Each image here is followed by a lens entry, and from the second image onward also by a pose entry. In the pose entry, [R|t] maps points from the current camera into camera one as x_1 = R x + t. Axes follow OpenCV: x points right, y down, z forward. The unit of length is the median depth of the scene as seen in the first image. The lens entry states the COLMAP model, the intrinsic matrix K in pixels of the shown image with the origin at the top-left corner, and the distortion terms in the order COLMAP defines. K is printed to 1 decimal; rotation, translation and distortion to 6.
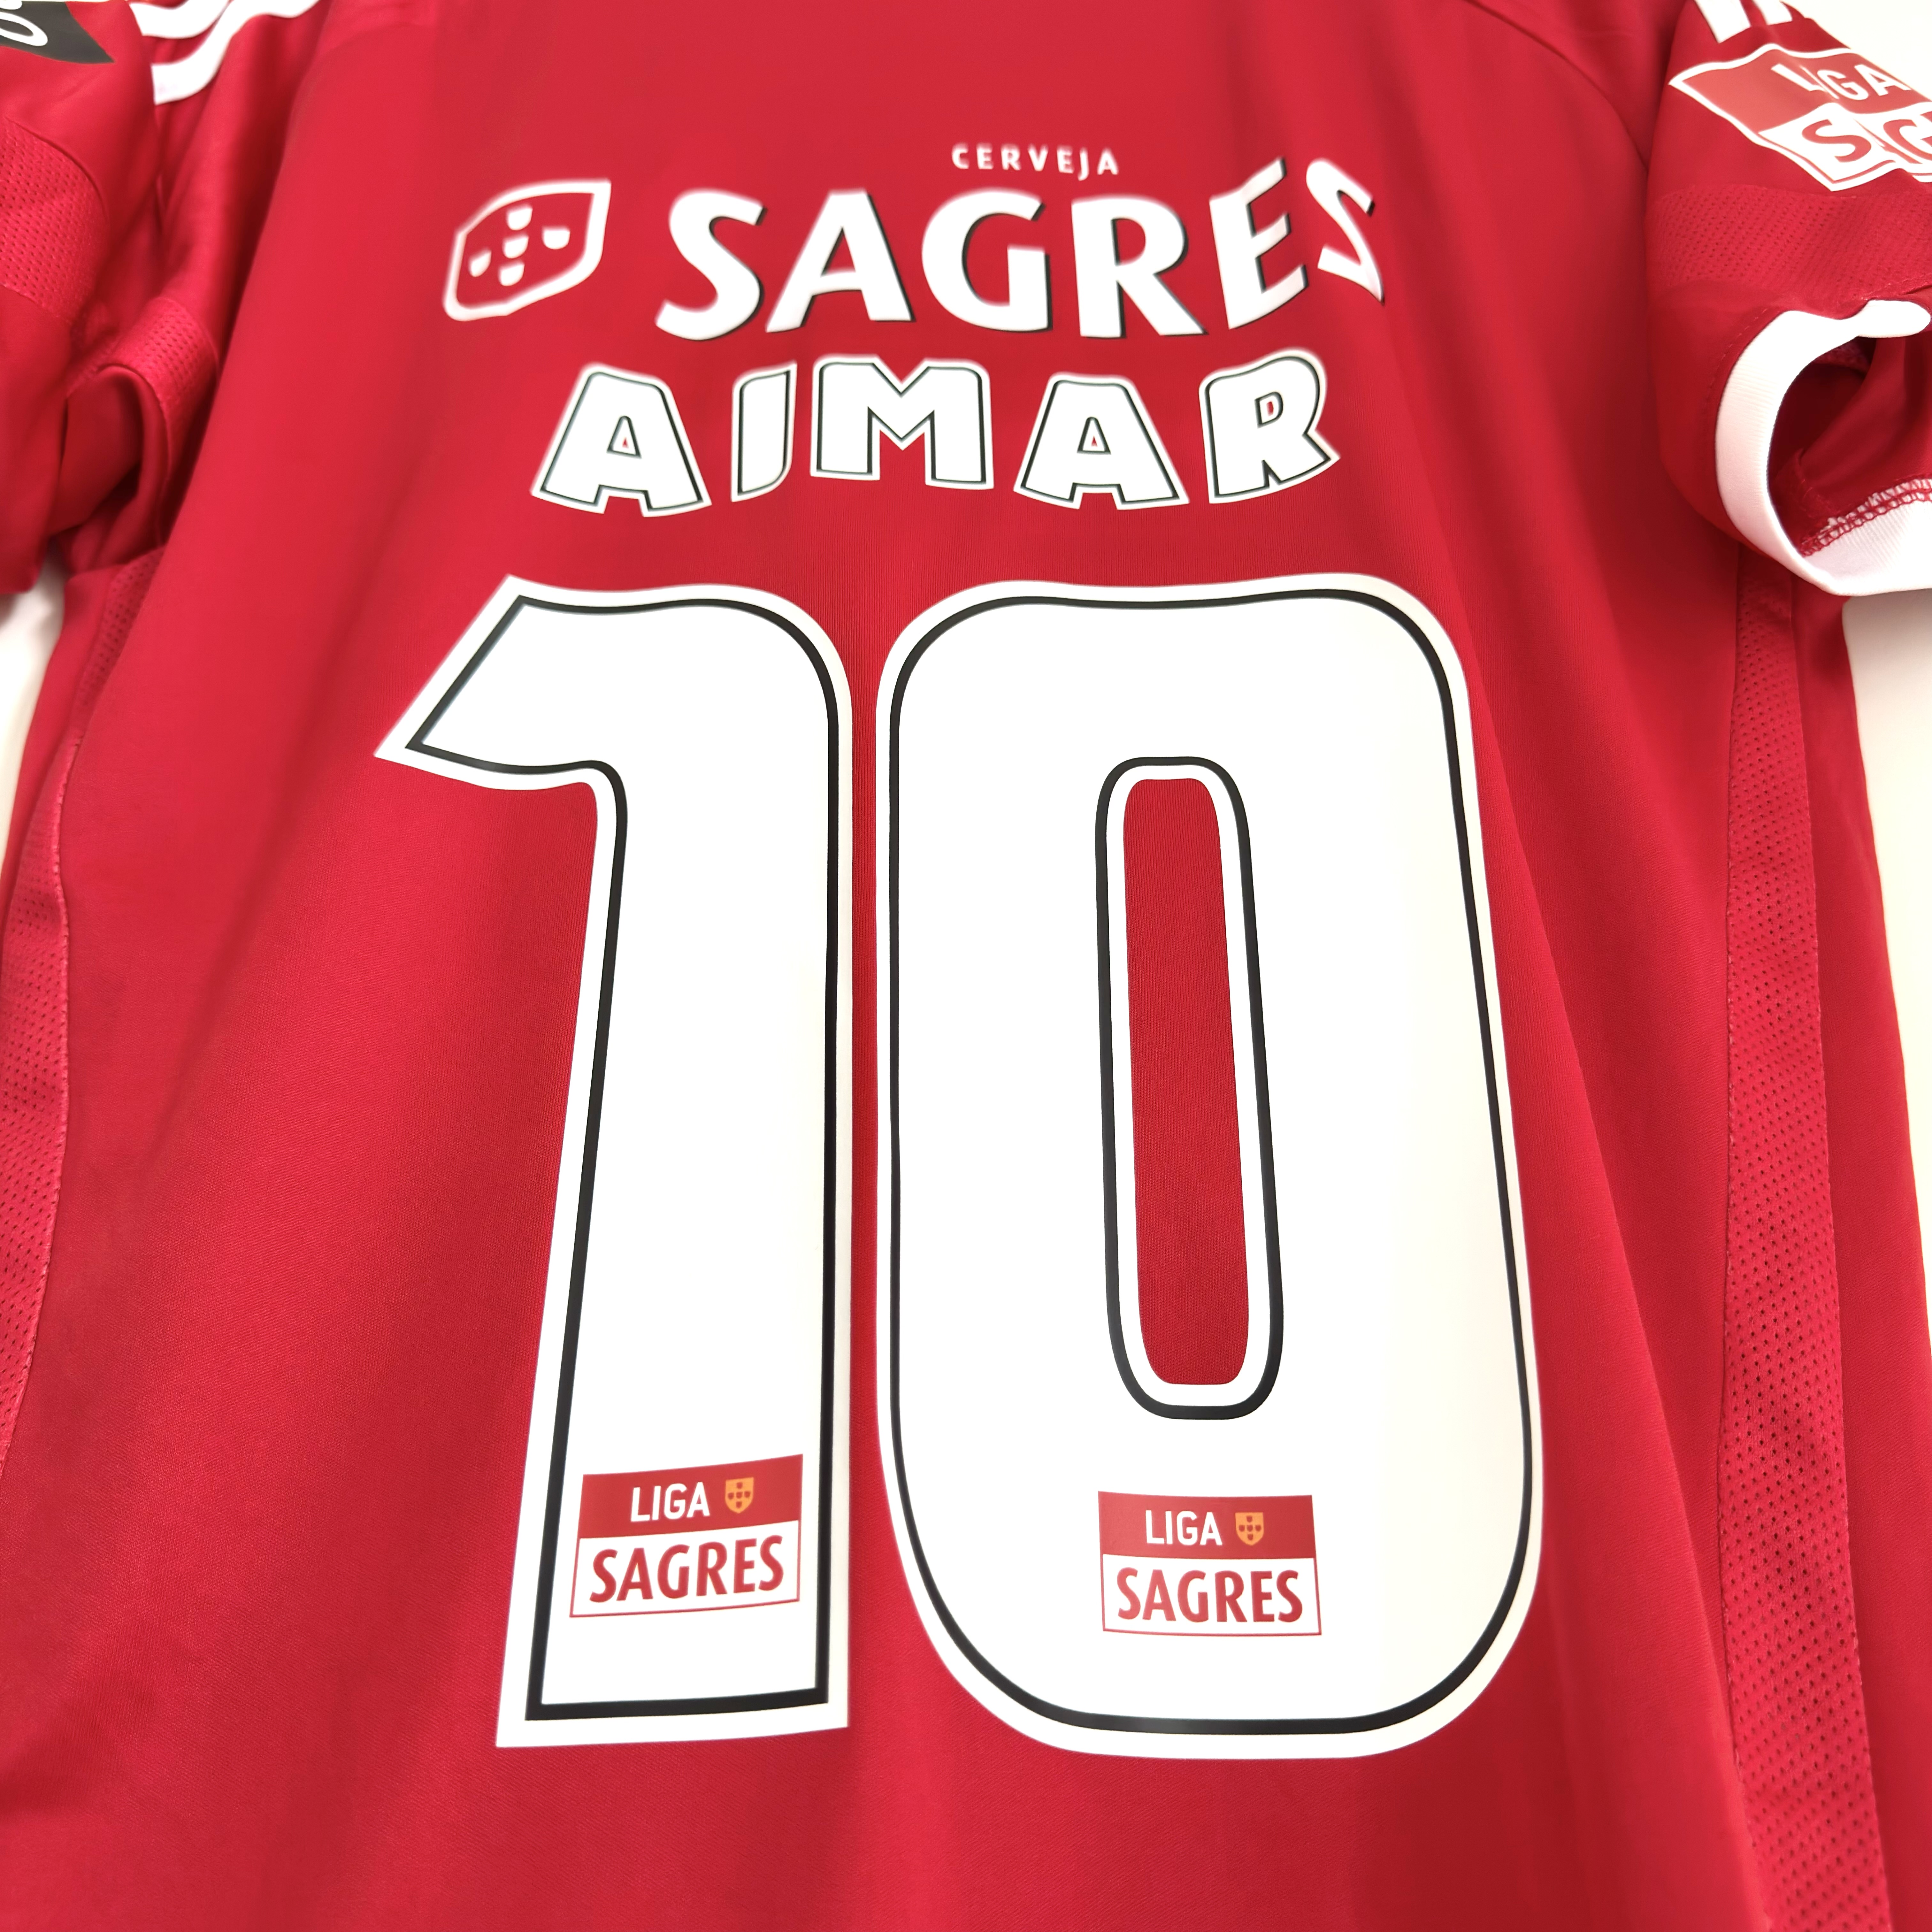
lens RADIAL K [[1774.1, 0, 988.6], [0, 1774.1, 935.5], [0, 0, 1]] dist [0.193204, -0.431391]
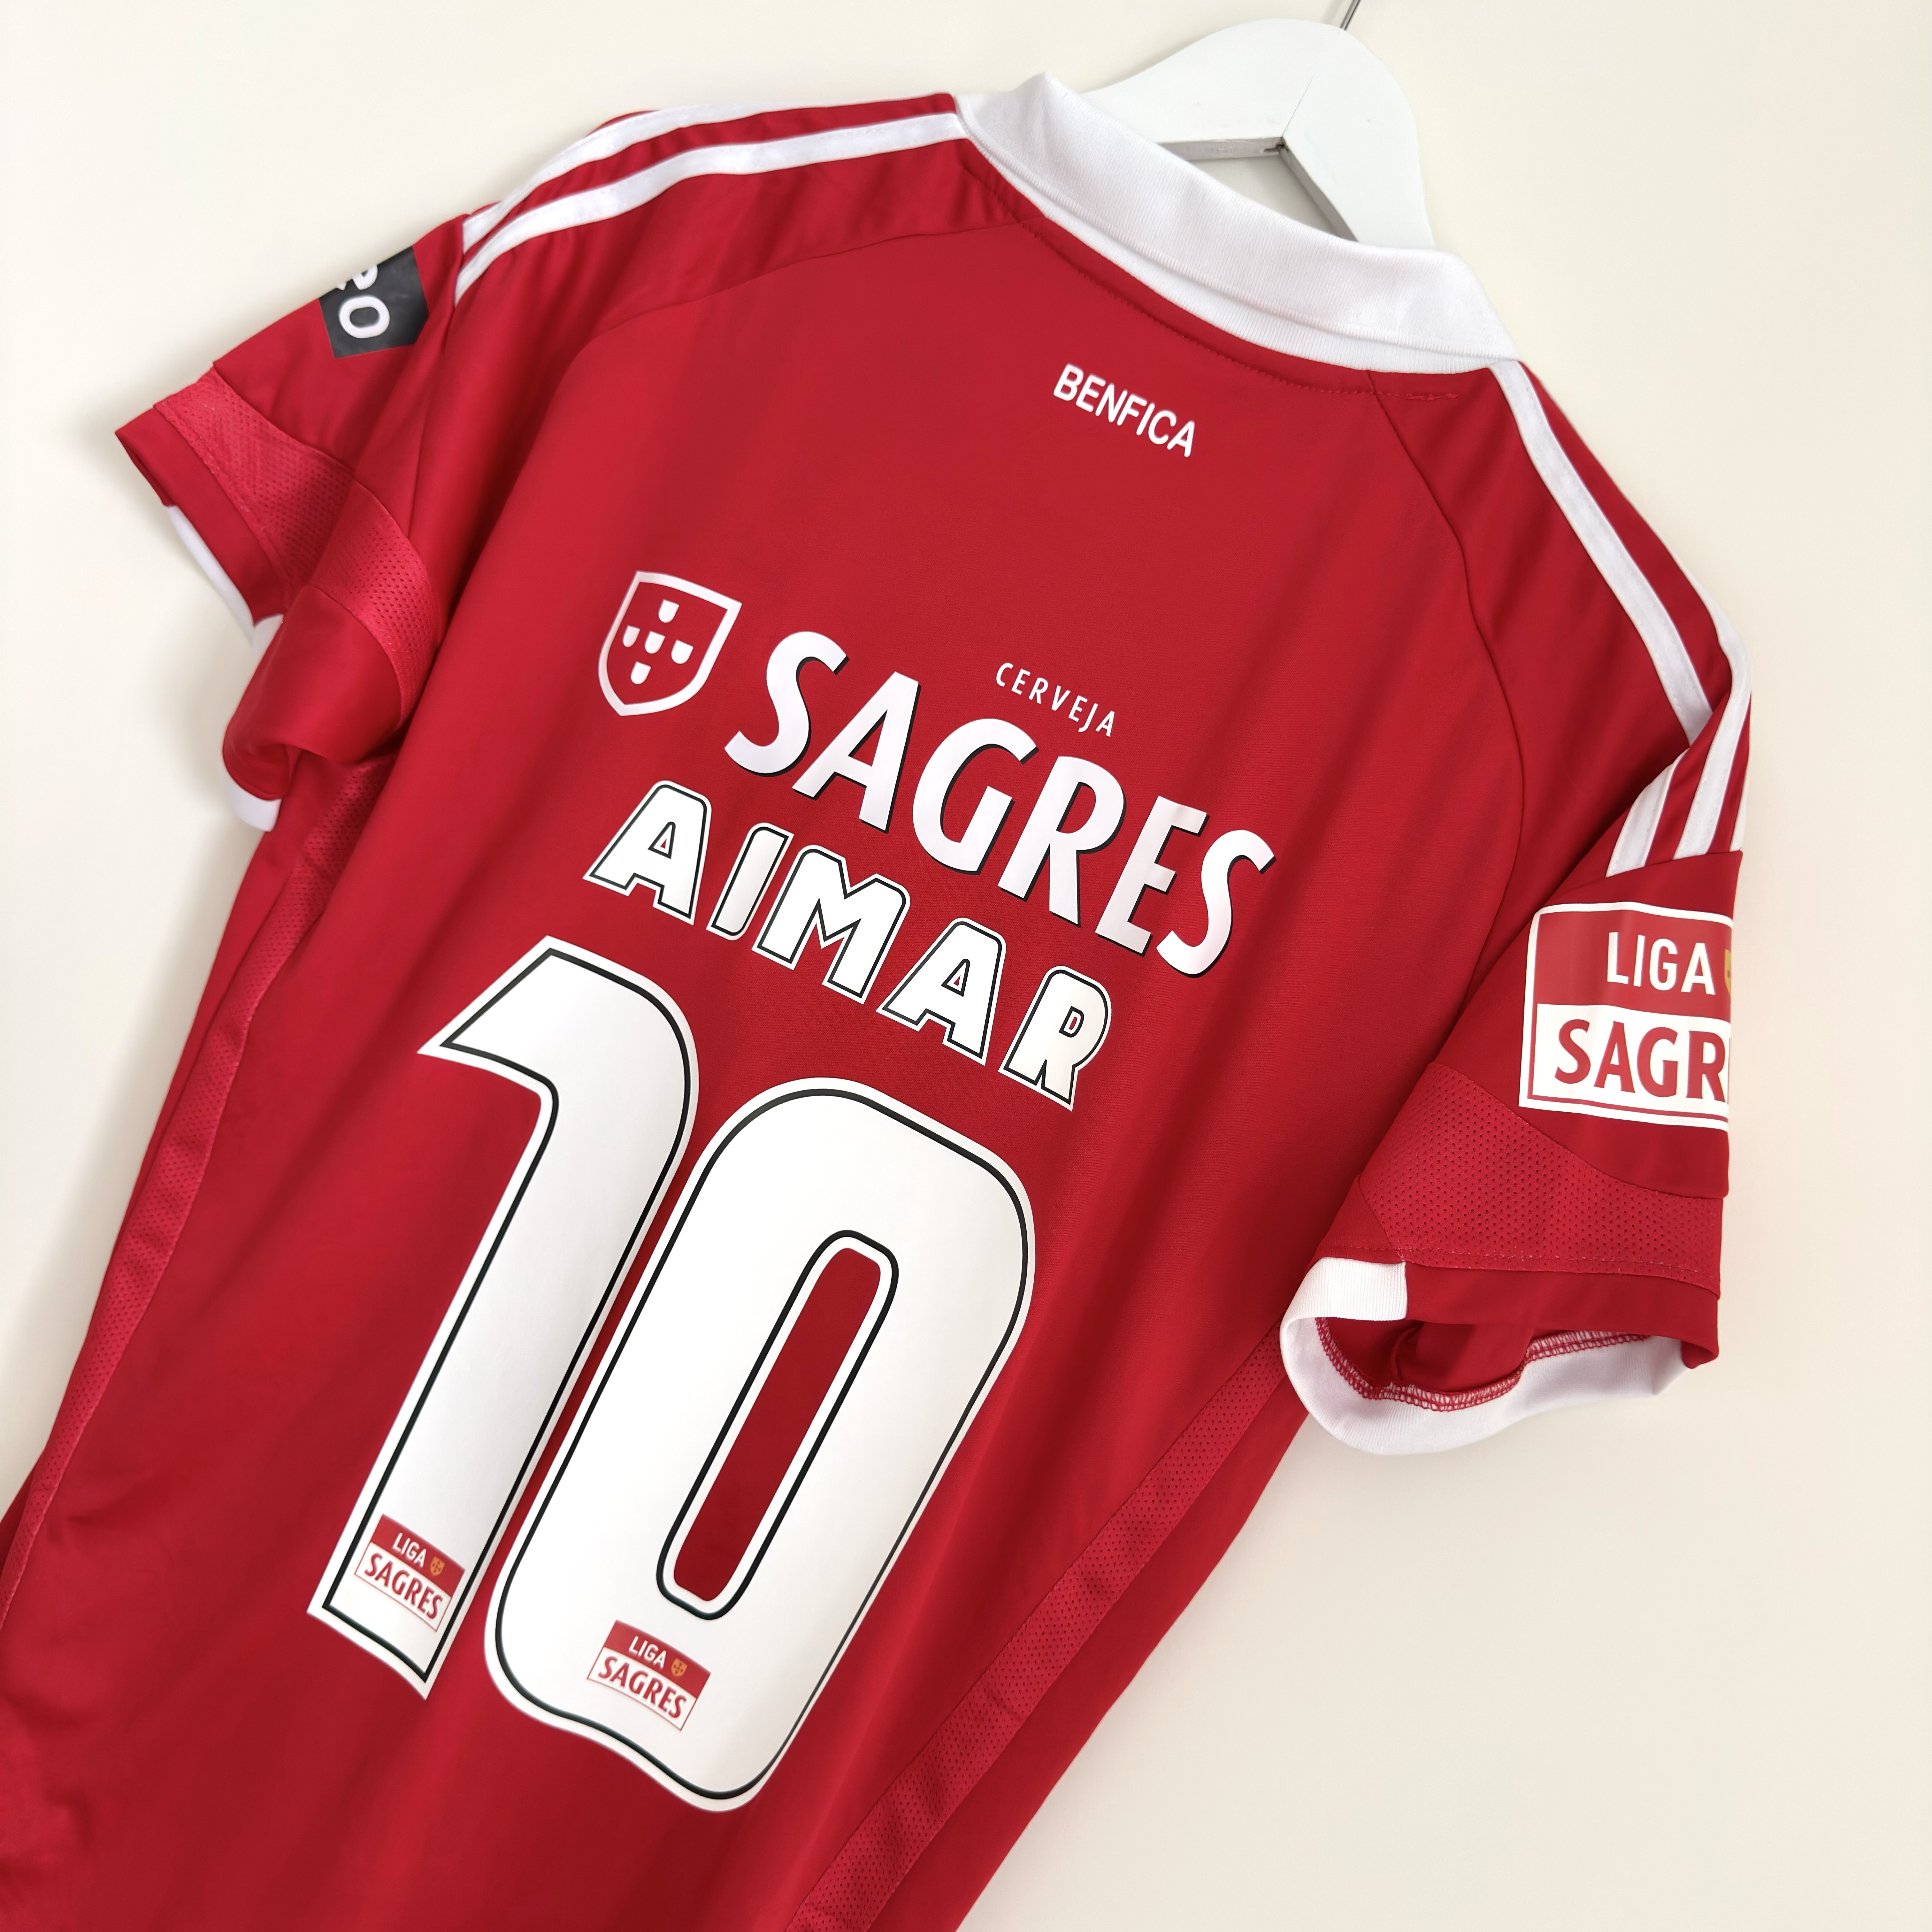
lens RADIAL K [[1859.0, 0, 966.0], [0, 1859.0, 966.0], [0, 0, 1]] dist [0.180279, -0.395258]
pose [[0.885372, 0.449998, -0.116694, 0.237802], [-0.330502, 0.785820, 0.522738, -1.085798], [0.326931, -0.424250, 0.844469, -0.234634]]
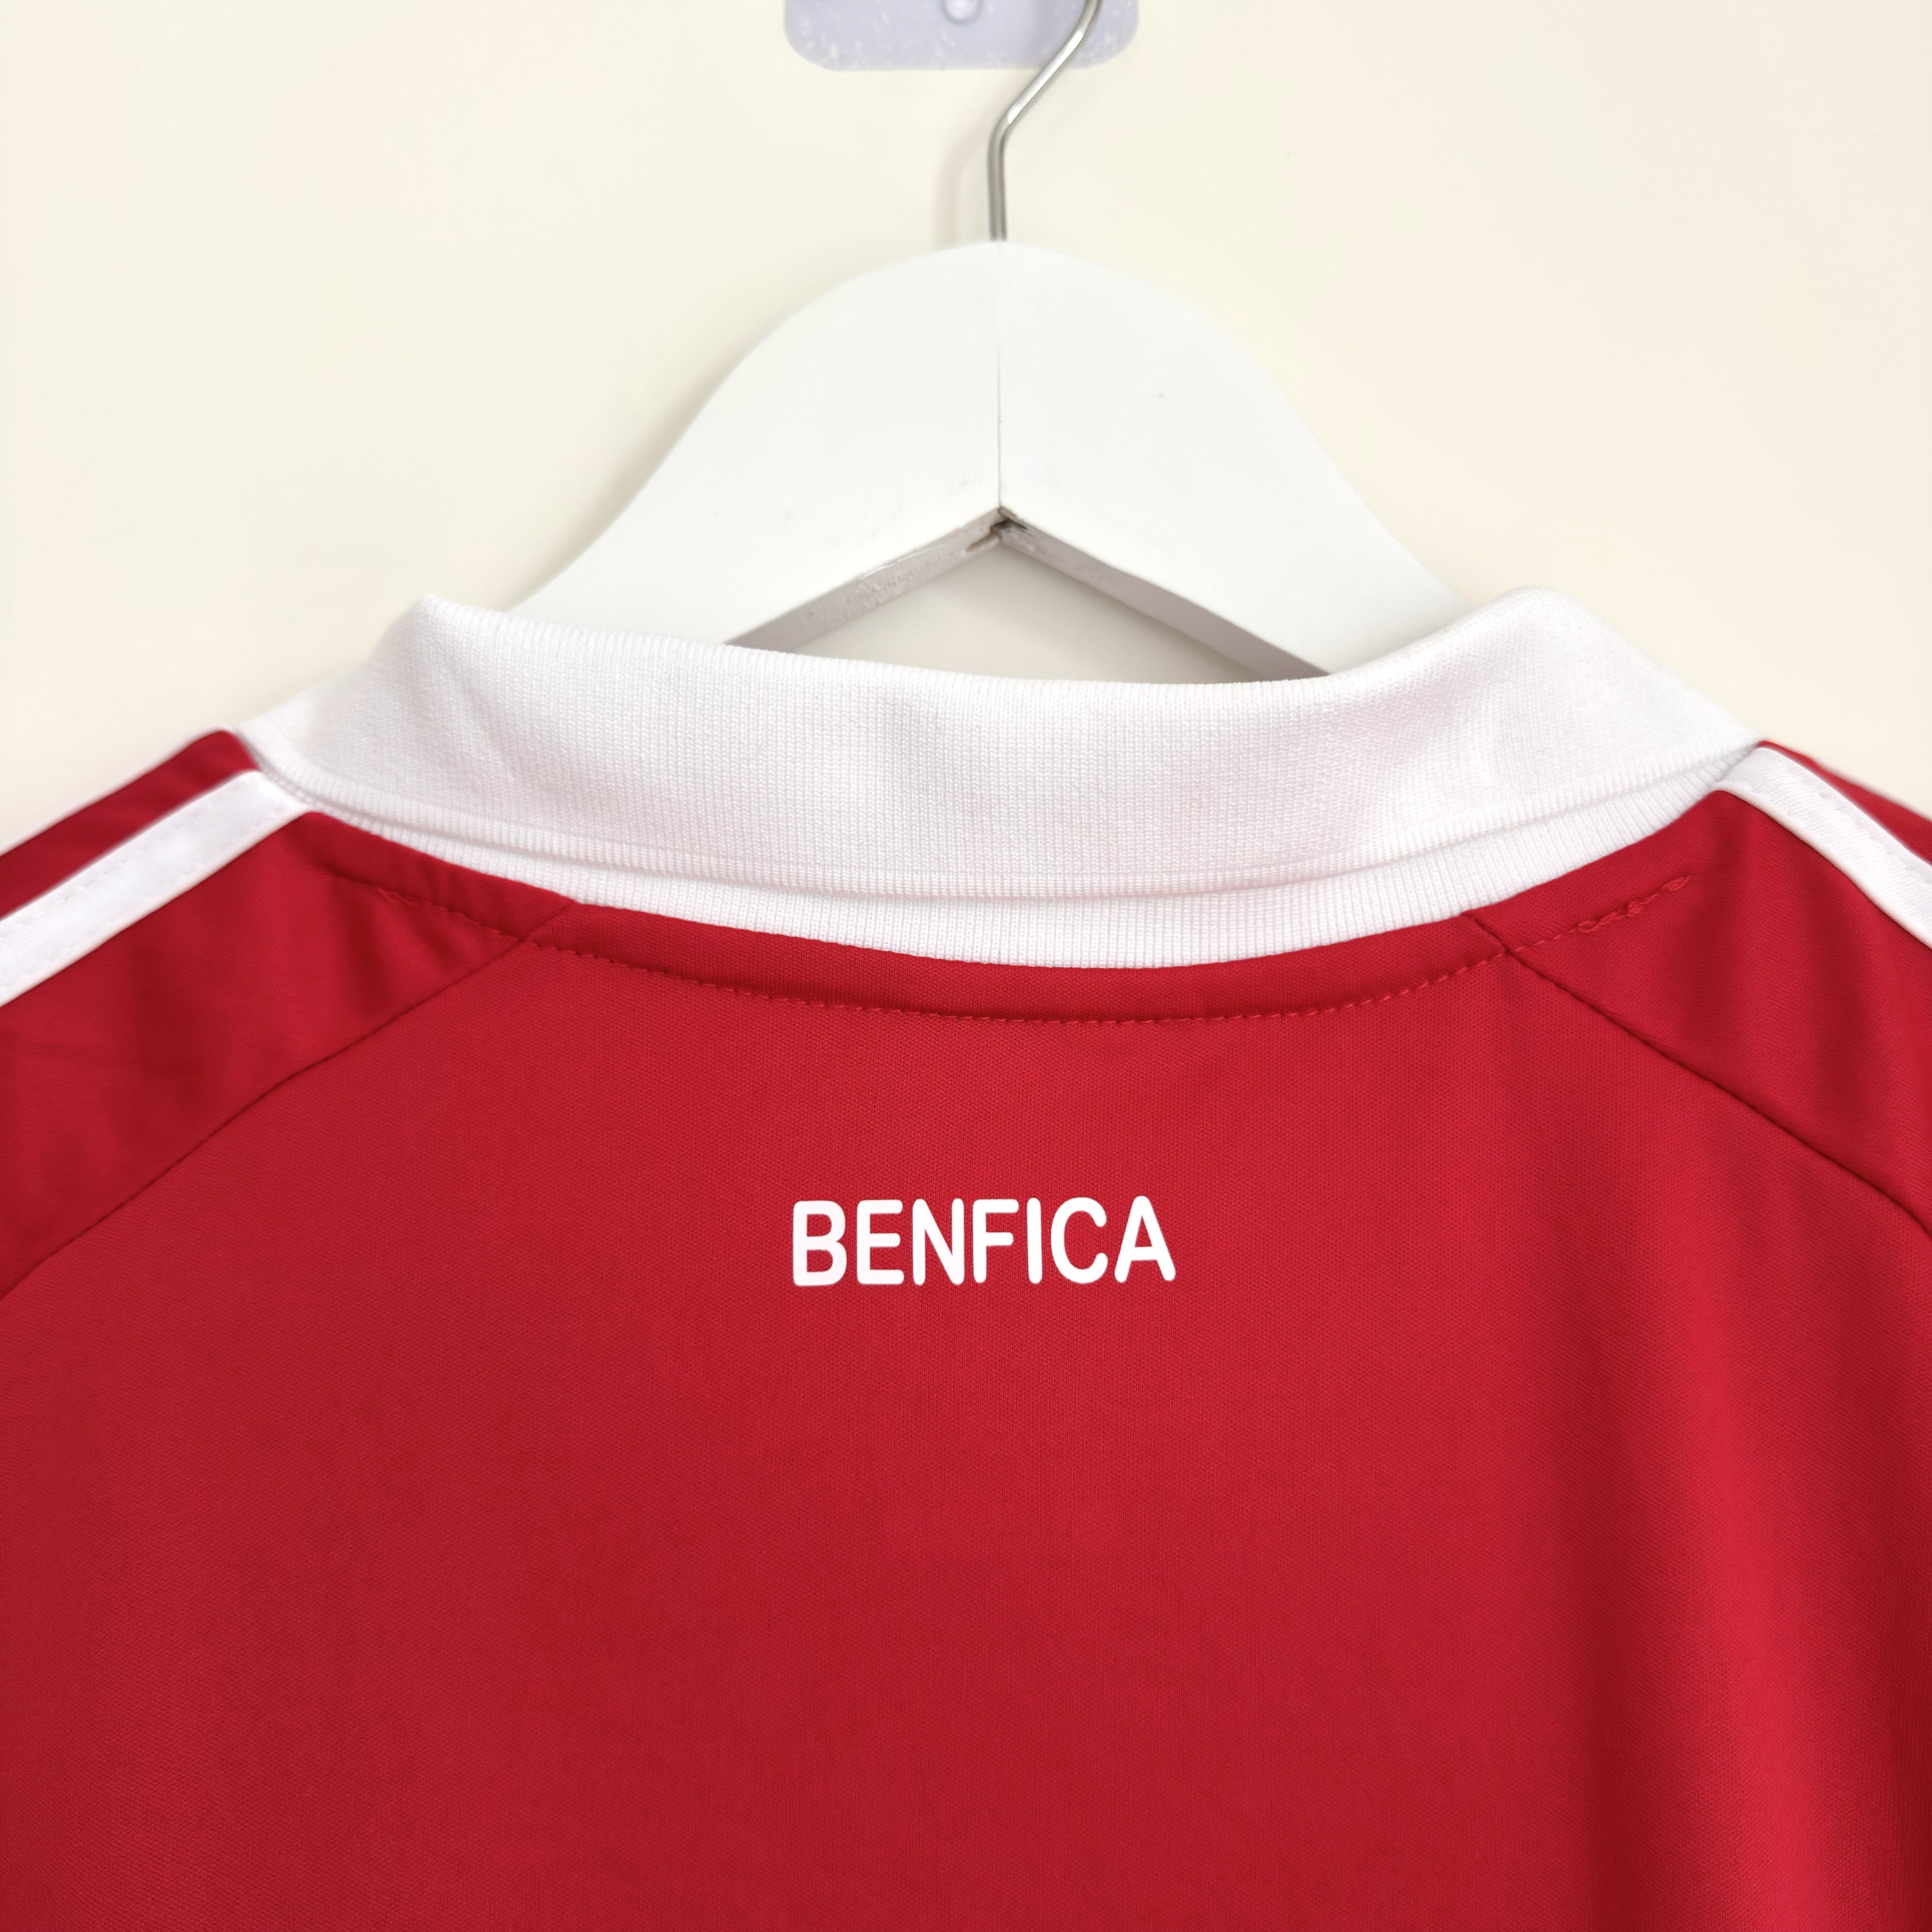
lens RADIAL K [[1931.8, 0, 981.7], [0, 1931.8, 958.8], [0, 0, 1]] dist [0.088966, -0.008506]
pose [[0.999762, -0.010471, 0.019115, -0.035053], [0.002523, 0.926747, 0.375677, -1.004580], [-0.021649, -0.375540, 0.926553, 0.731477]]
